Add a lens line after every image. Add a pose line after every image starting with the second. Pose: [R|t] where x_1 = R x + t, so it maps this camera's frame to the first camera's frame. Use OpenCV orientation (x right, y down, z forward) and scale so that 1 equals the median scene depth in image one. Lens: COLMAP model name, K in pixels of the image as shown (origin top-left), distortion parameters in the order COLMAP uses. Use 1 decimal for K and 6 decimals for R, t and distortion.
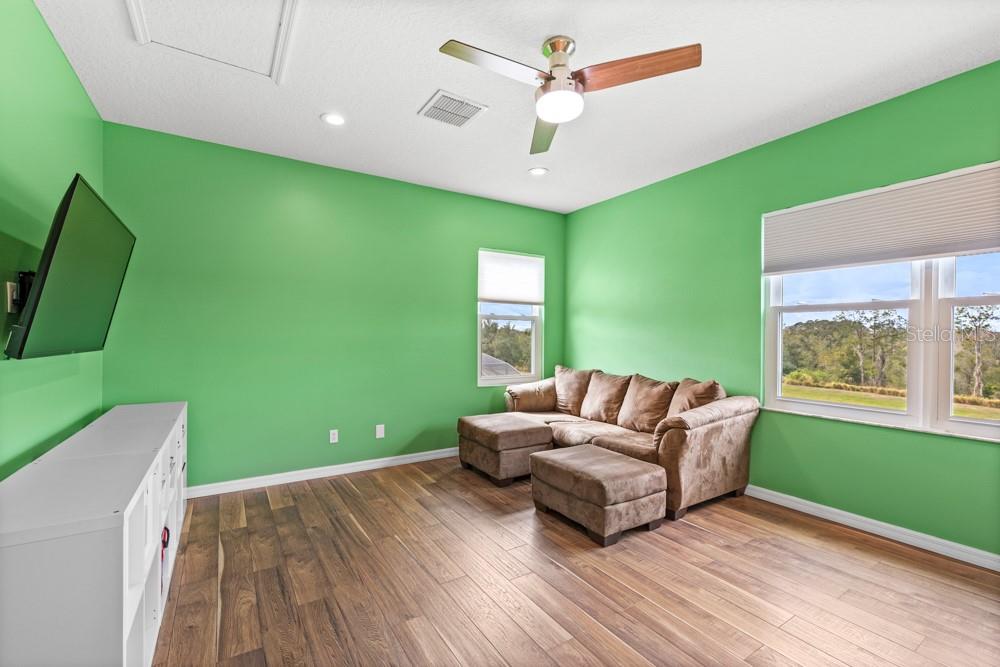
lens RADIAL K [[430.4, 0, 497.5], [0, 430.4, 338.5], [0, 0, 1]] dist [0.003623, 0.000158]
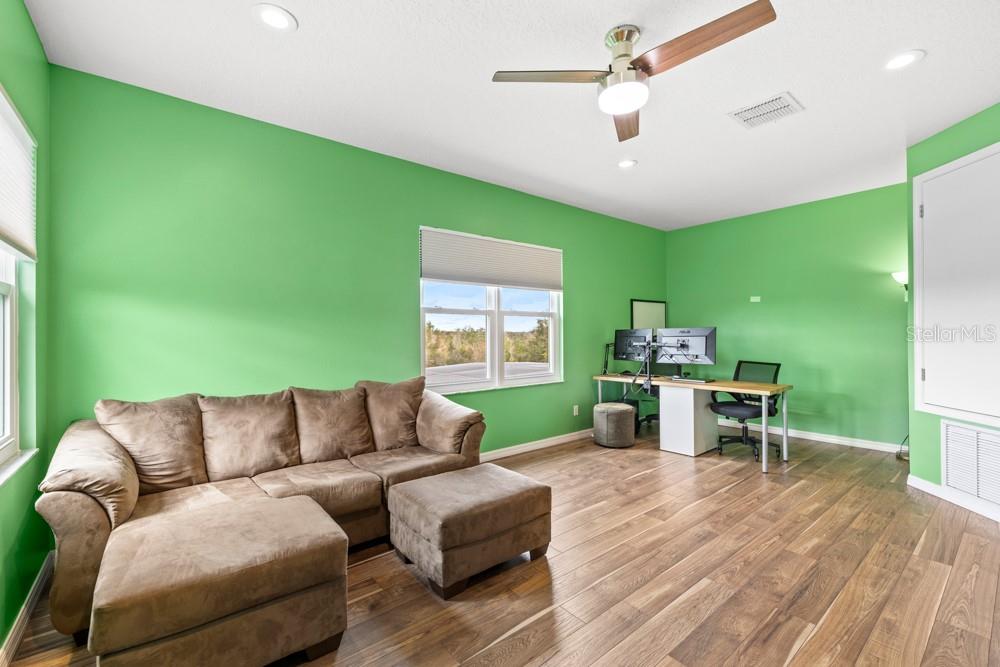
lens RADIAL K [[430.4, 0, 498.1], [0, 430.4, 326.3], [0, 0, 1]] dist [0.003623, 0.000158]
pose [[-0.112406, 0.002637, 0.993659, -0.600108], [0.006408, 0.999978, -0.001928, -0.021638], [-0.993642, 0.006150, -0.112420, 1.036515]]
